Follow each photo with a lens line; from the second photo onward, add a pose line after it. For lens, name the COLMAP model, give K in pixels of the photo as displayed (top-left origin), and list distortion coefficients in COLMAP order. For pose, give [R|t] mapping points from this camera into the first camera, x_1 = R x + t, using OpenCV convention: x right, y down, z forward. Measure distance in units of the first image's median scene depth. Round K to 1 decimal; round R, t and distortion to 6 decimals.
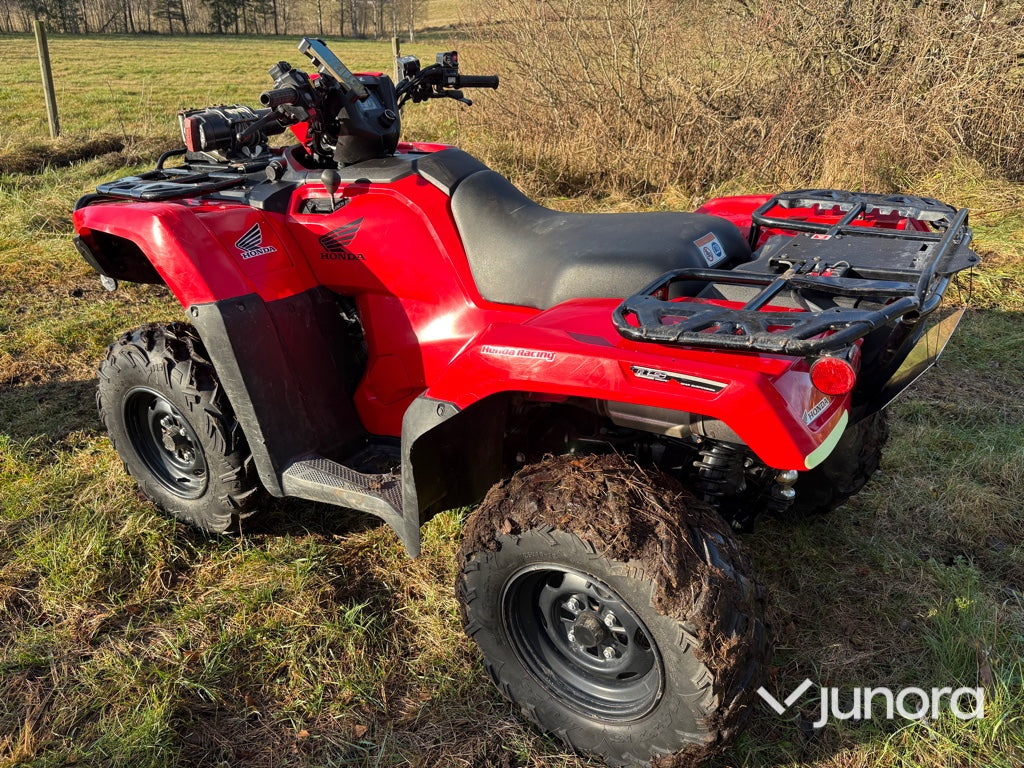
lens RADIAL K [[769.3, 0, 512.0], [0, 769.3, 384.0], [0, 0, 1]] dist [0.002316, 0.003101]
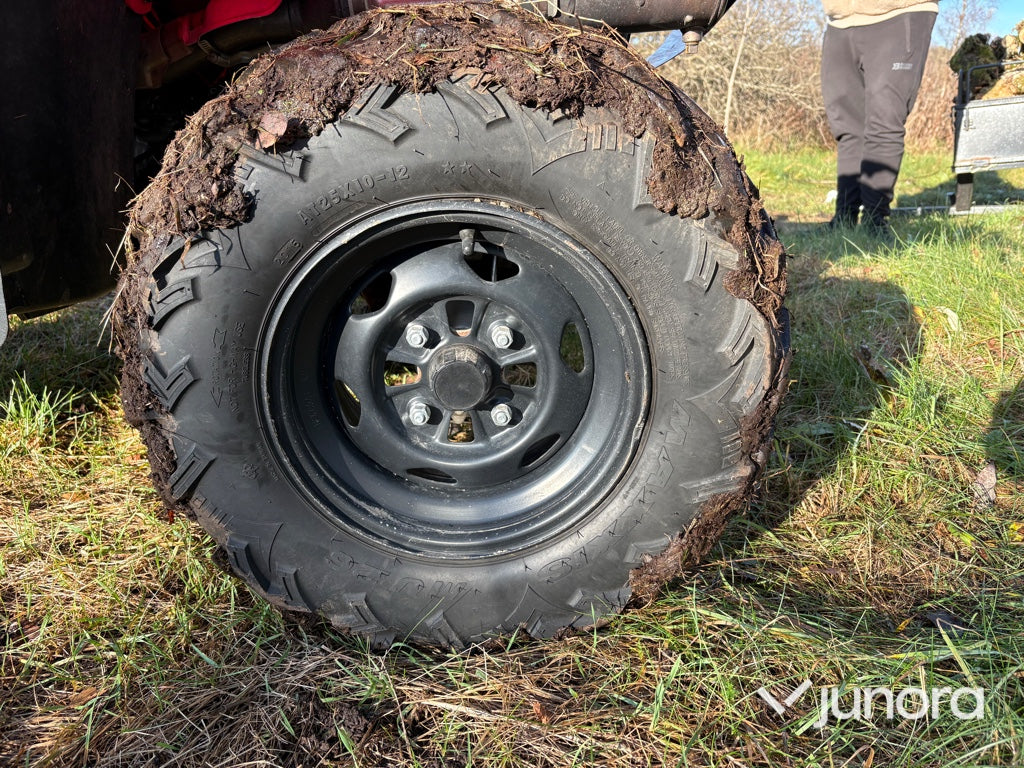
lens RADIAL K [[774.3, 0, 512.0], [0, 774.3, 384.0], [0, 0, 1]] dist [-0.001648, -0.009749]
pose [[0.807645, -0.160731, 0.567341, -0.154368], [0.213845, 0.976472, -0.027782, 0.343441], [-0.549527, 0.143762, 0.823014, 0.573013]]
